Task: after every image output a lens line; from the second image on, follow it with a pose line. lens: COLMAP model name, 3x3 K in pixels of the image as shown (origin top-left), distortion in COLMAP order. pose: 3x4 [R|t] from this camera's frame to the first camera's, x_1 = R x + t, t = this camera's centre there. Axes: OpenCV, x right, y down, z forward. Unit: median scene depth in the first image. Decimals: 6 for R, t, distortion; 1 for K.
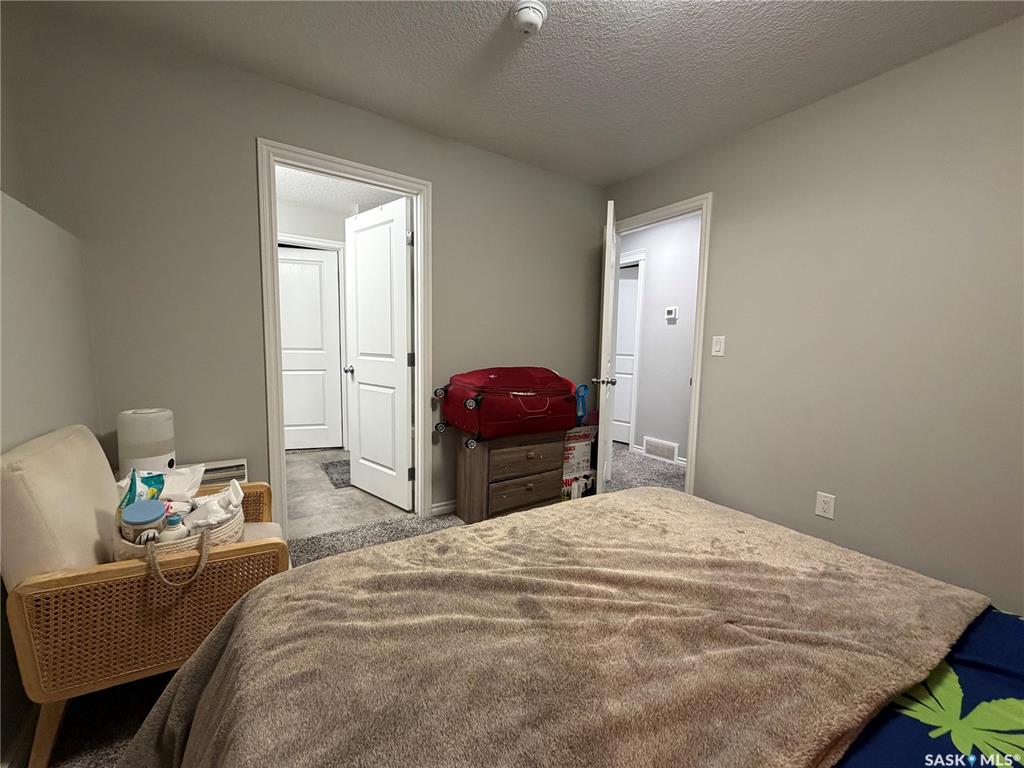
lens RADIAL K [[406.7, 0, 508.9], [0, 406.7, 383.1], [0, 0, 1]] dist [0.001144, -0.000300]
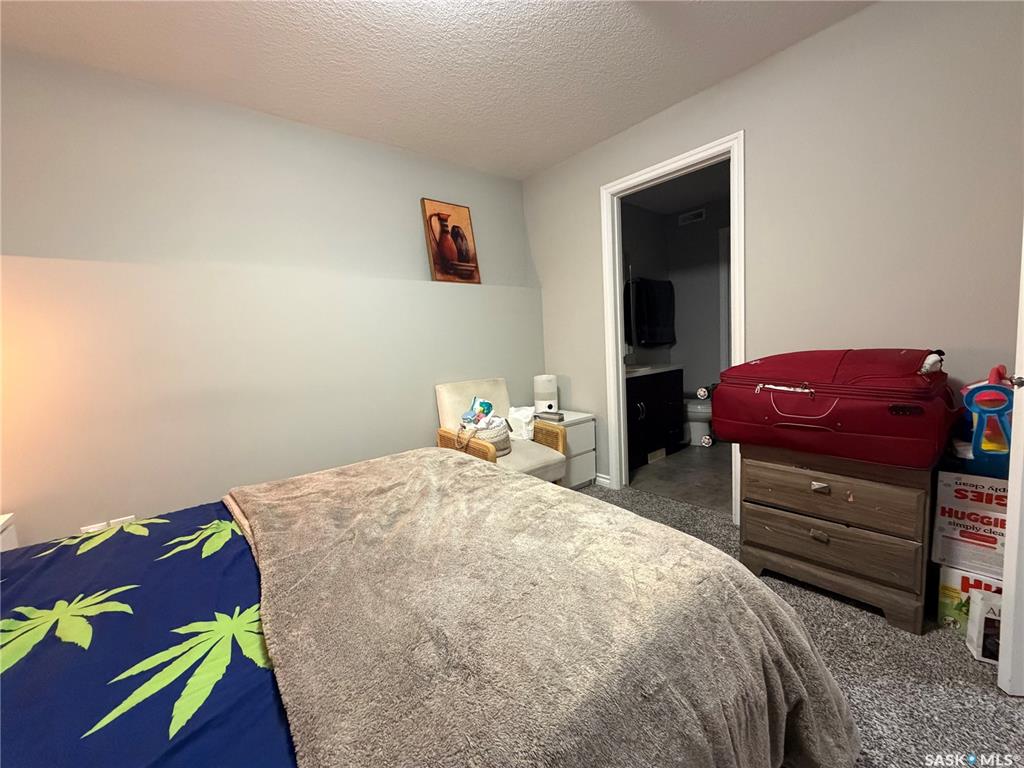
lens RADIAL K [[406.7, 0, 508.9], [0, 406.7, 383.1], [0, 0, 1]] dist [0.001144, -0.000300]
pose [[0.110291, 0.070425, -0.991401, 1.378308], [-0.038714, 0.997034, 0.066518, -0.021678], [0.993145, 0.031045, 0.112690, 0.970597]]
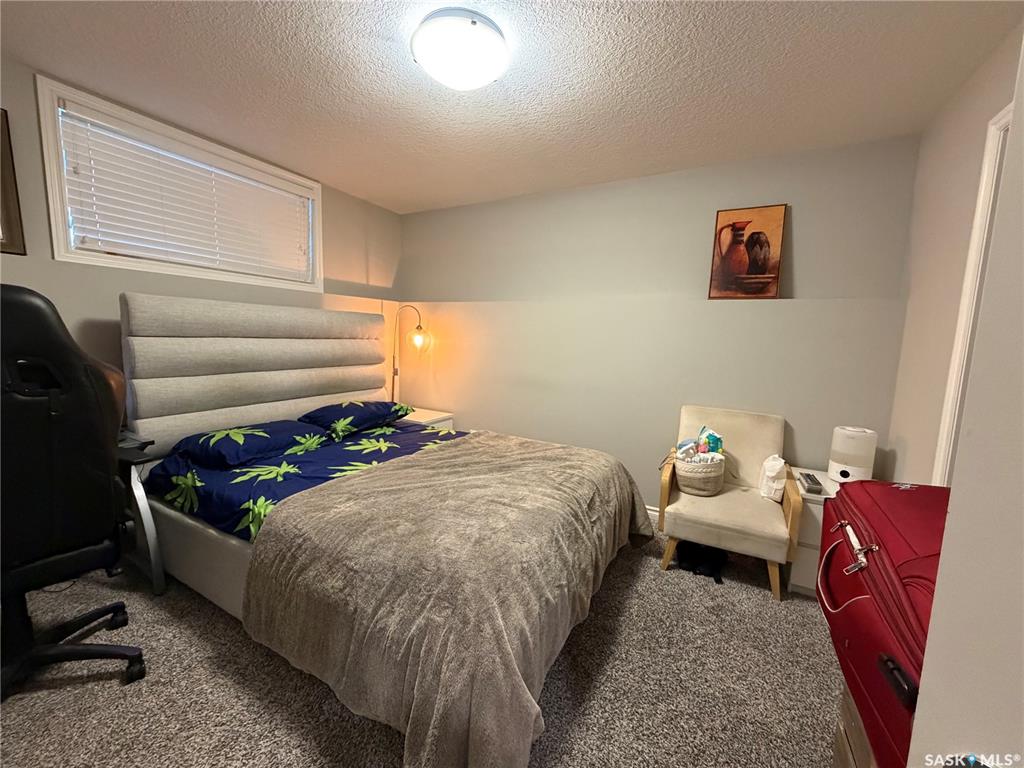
lens RADIAL K [[406.7, 0, 508.9], [0, 406.7, 383.1], [0, 0, 1]] dist [0.001144, -0.000300]
pose [[-0.880143, 0.001809, -0.474705, 0.978058], [-0.099077, 0.977270, 0.187422, -0.305811], [0.464254, 0.211991, -0.859958, 2.375538]]
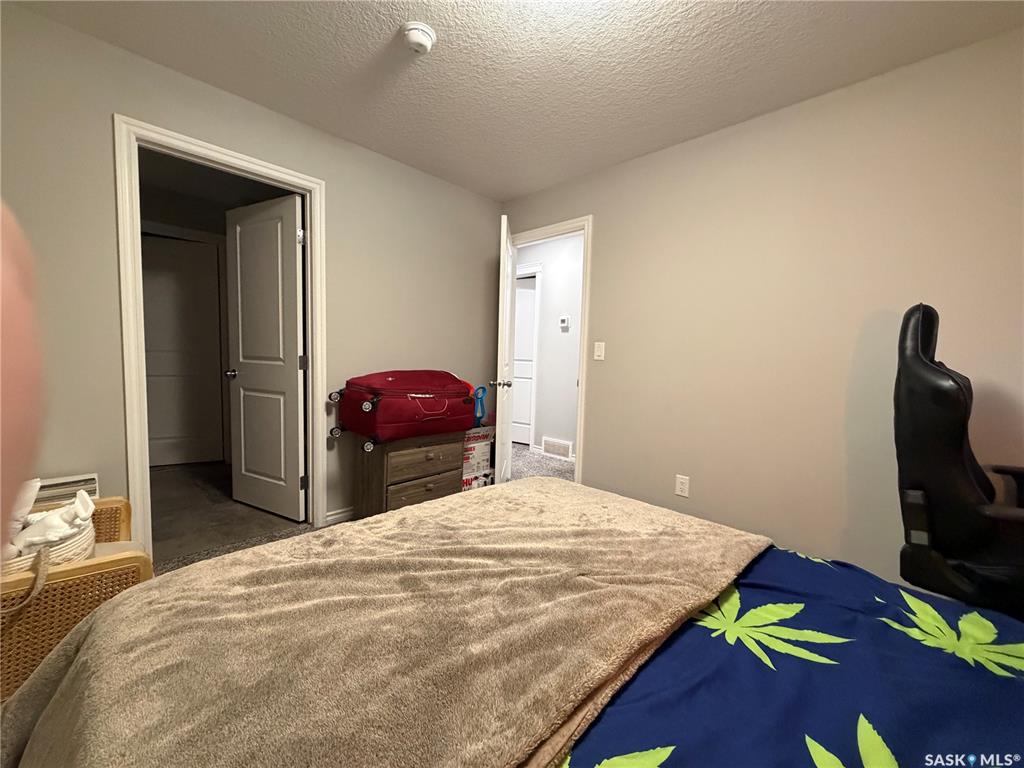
lens RADIAL K [[406.7, 0, 508.9], [0, 406.7, 383.1], [0, 0, 1]] dist [0.001144, -0.000300]
pose [[0.975805, -0.007557, 0.218514, 0.055129], [0.011459, 0.999797, -0.016593, 0.028952], [-0.218344, 0.018695, 0.975693, -0.095988]]
